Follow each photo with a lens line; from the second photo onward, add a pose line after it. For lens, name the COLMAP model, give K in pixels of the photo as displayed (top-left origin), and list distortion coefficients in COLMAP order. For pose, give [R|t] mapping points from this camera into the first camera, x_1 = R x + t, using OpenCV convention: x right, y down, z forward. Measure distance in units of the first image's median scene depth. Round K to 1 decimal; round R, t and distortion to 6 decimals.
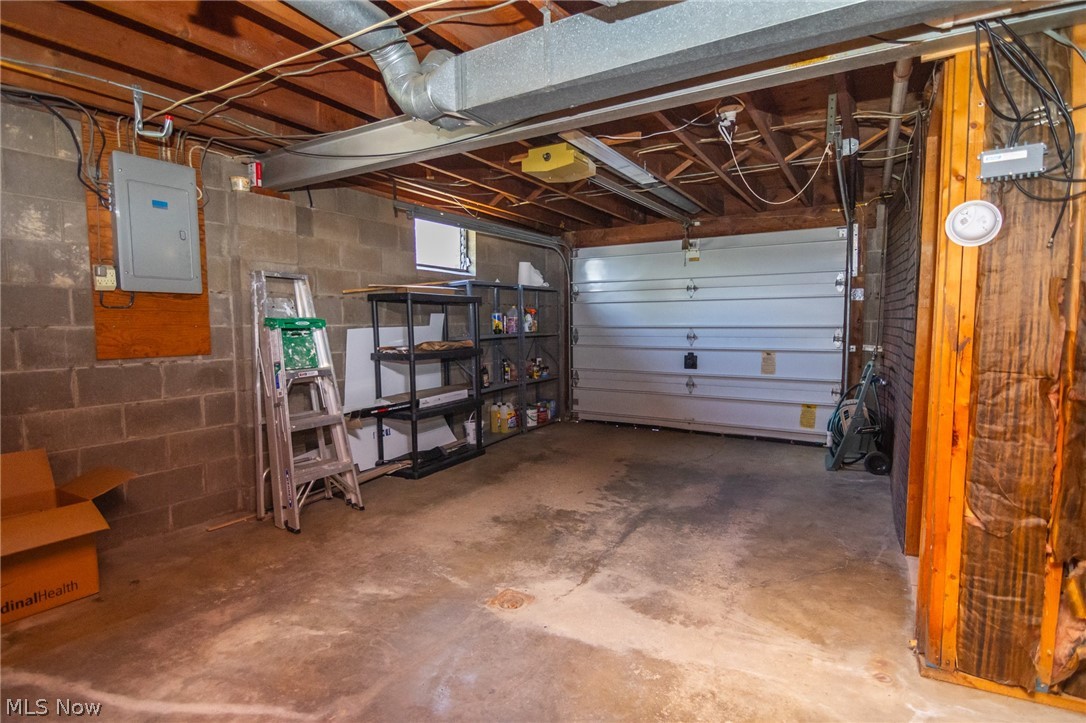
lens RADIAL K [[546.0, 0, 535.3], [0, 546.0, 361.3], [0, 0, 1]] dist [-0.007629, -0.002657]
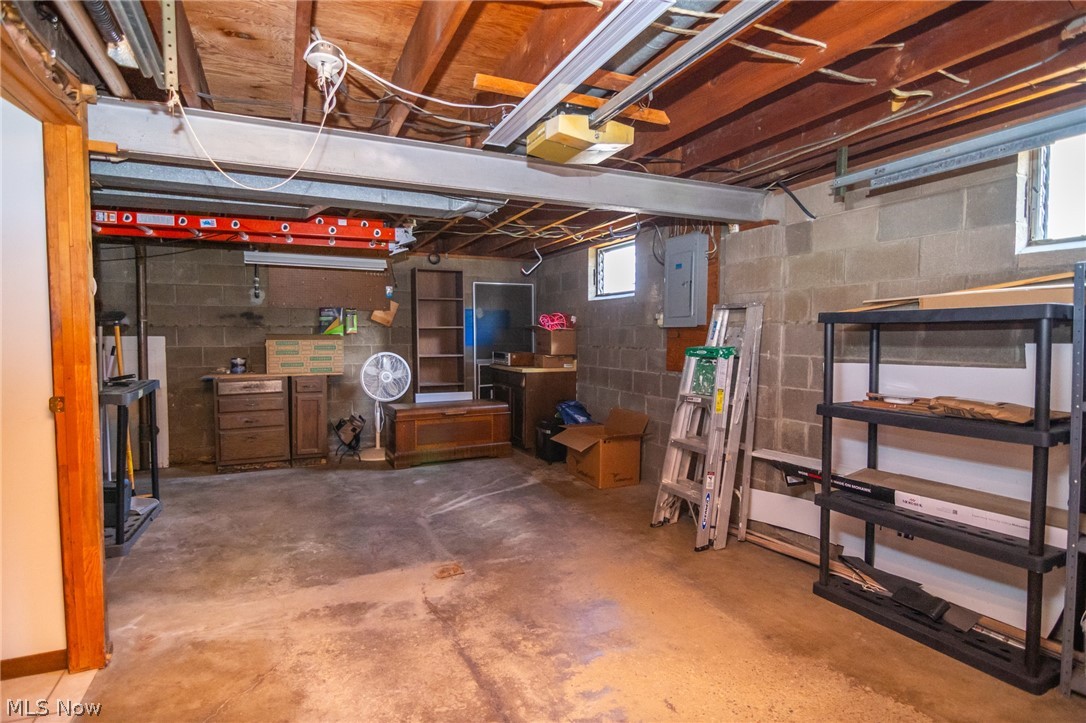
lens RADIAL K [[546.0, 0, 532.3], [0, 546.0, 360.4], [0, 0, 1]] dist [-0.007629, -0.002657]
pose [[-0.559637, 0.045033, -0.827514, 0.799774], [-0.058524, 0.993882, 0.093666, -0.167625], [0.826669, 0.100848, -0.553578, 1.647480]]
